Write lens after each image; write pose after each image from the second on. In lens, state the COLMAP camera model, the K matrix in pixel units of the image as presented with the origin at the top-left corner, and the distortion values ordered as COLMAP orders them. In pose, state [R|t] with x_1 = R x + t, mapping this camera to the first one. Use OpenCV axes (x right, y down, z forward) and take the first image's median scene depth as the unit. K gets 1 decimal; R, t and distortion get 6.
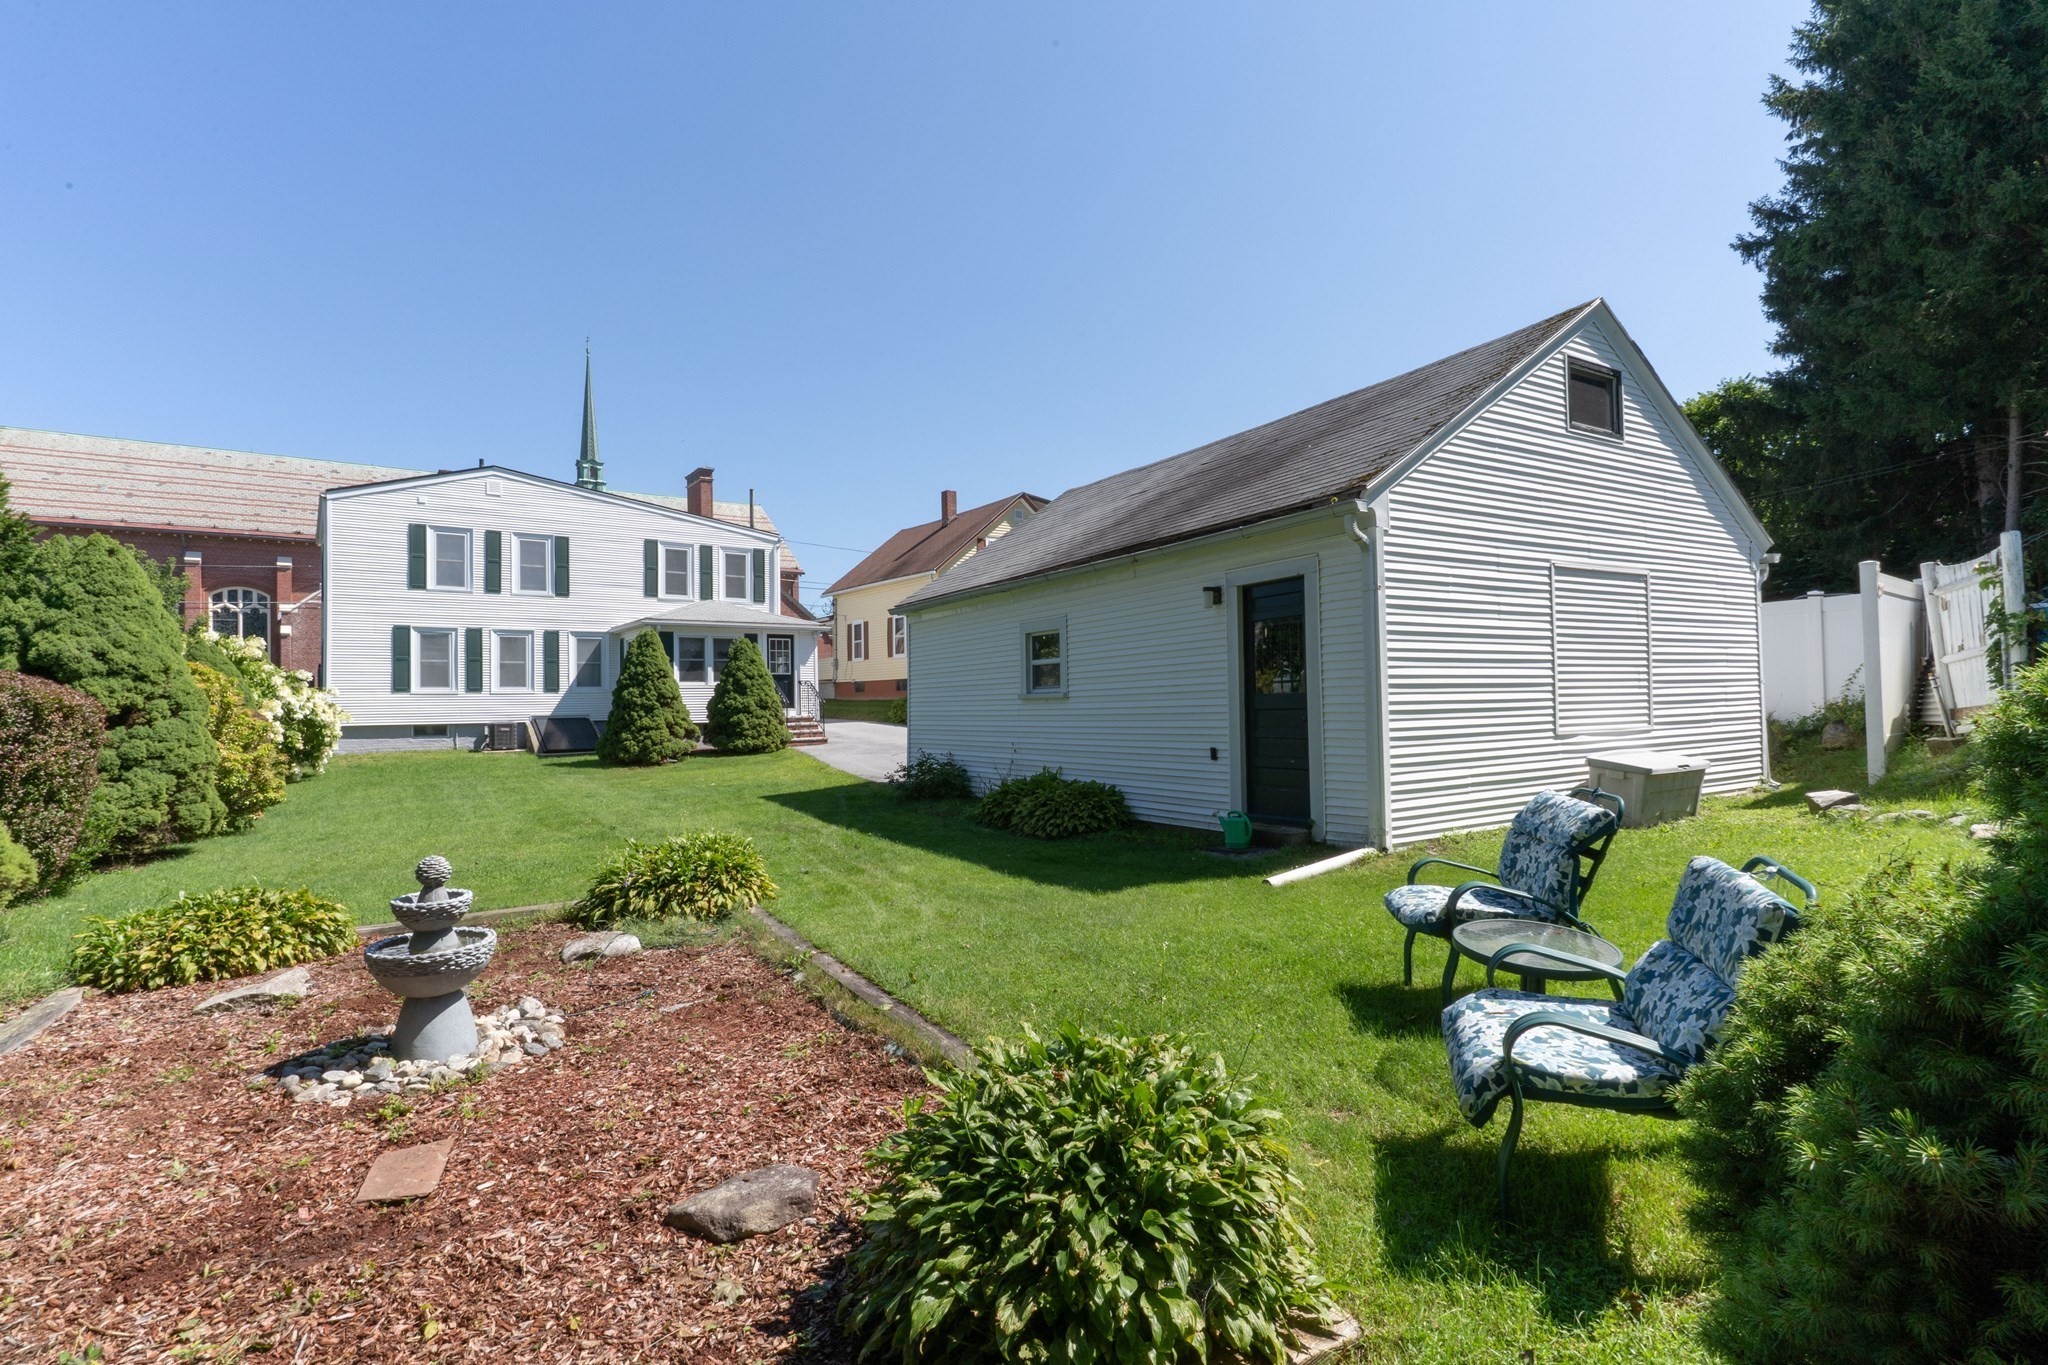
lens RADIAL K [[979.5, 0, 1024.0], [0, 979.5, 682.5], [0, 0, 1]] dist [0.000234, 0.000344]
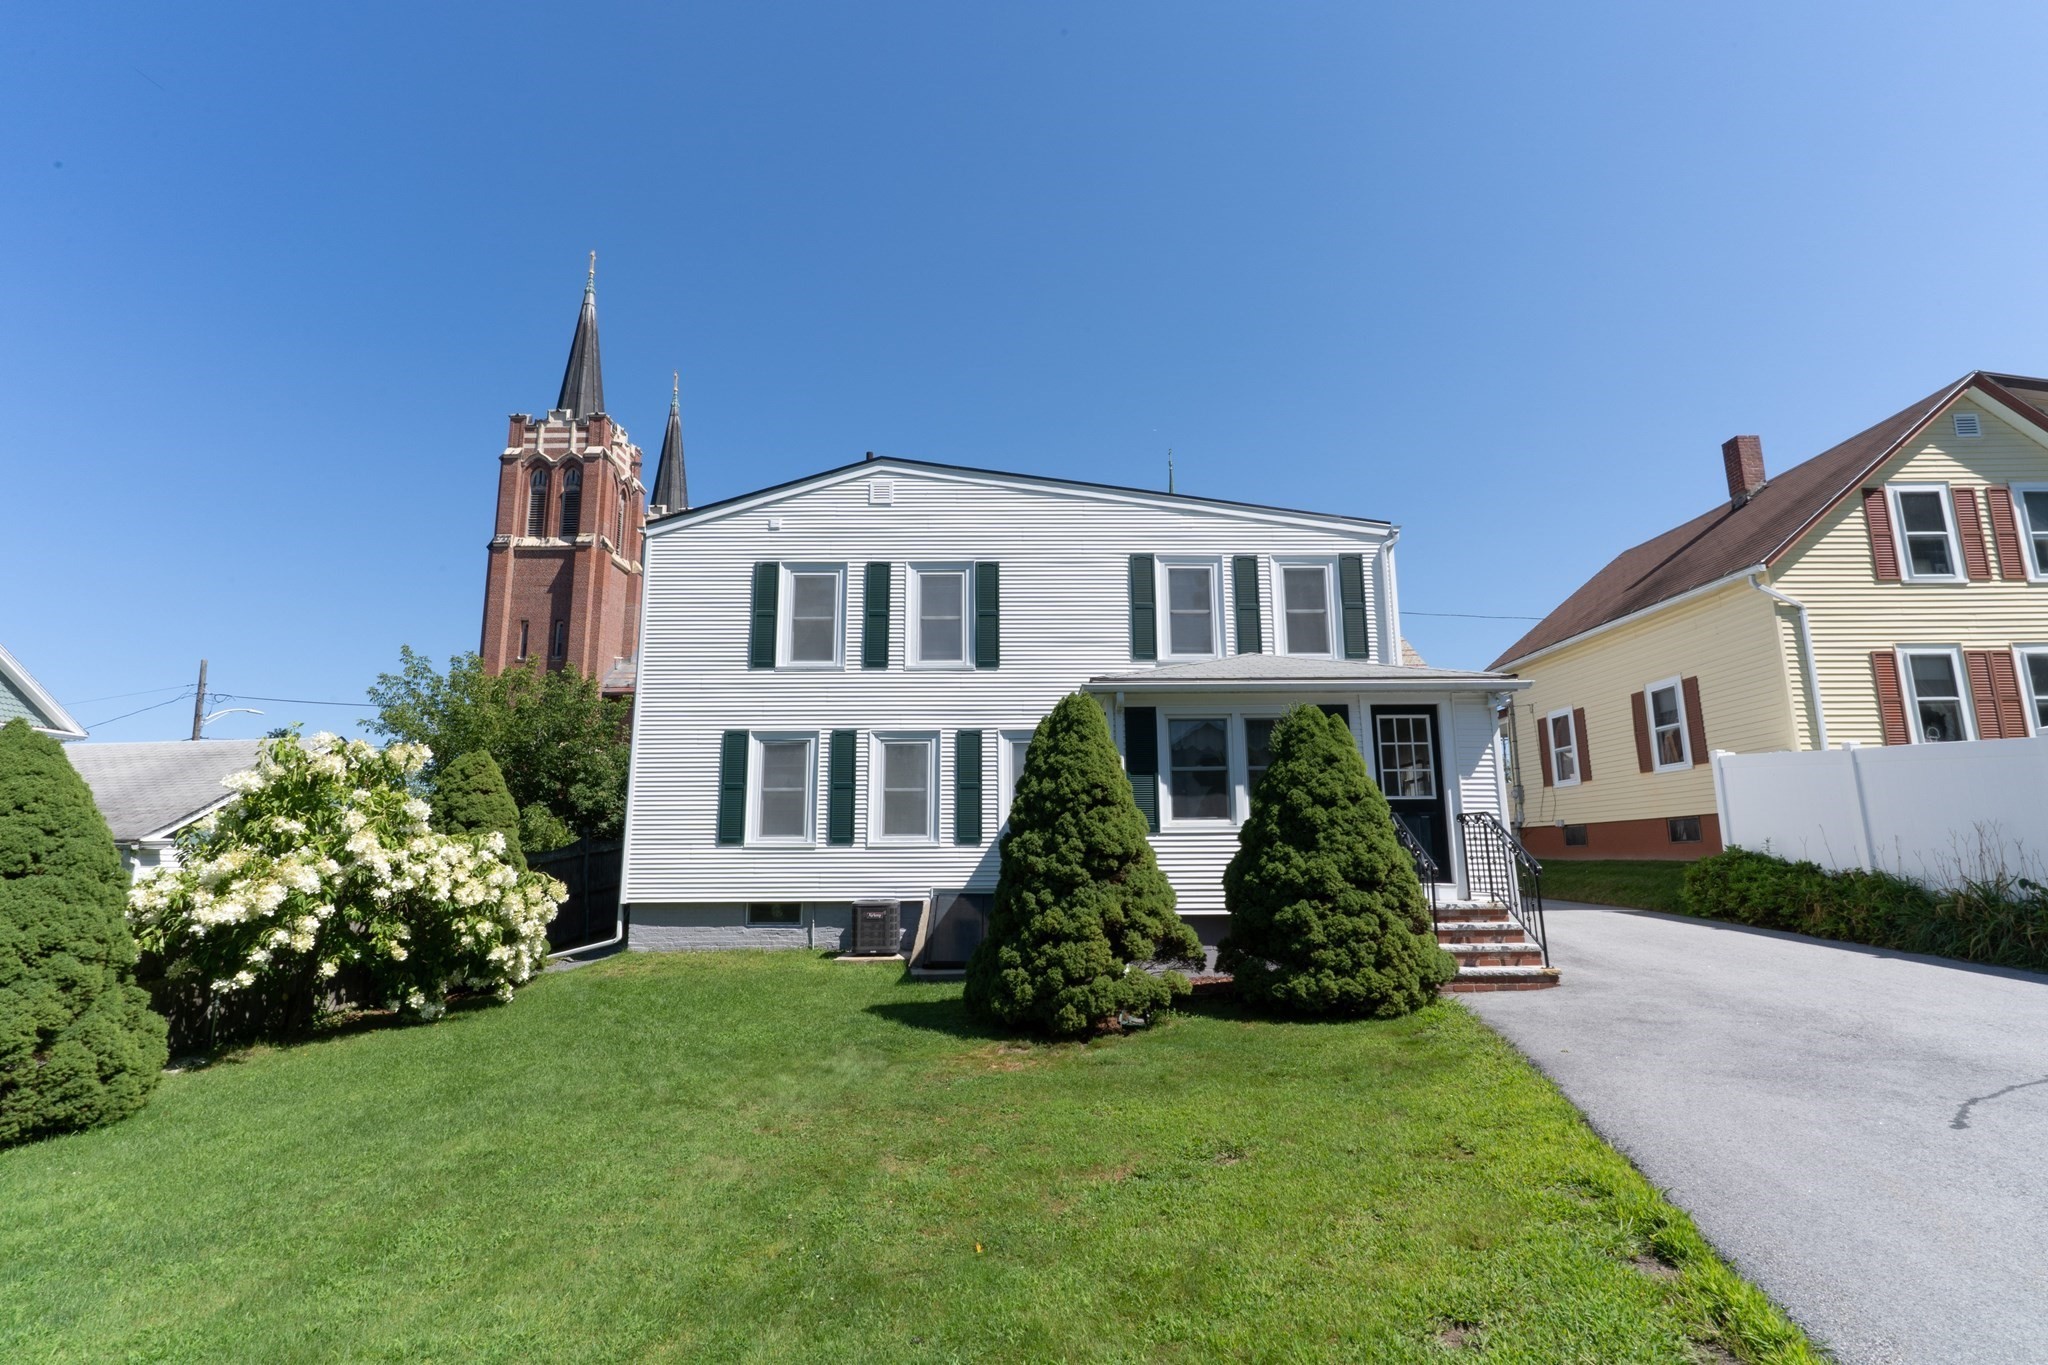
lens RADIAL K [[979.5, 0, 1024.0], [0, 979.5, 682.5], [0, 0, 1]] dist [0.000234, 0.000344]
pose [[0.810430, -0.099050, -0.577401, -0.145462], [0.007023, 0.987175, -0.159486, 0.008500], [0.585793, 0.125197, 0.800732, 0.601764]]
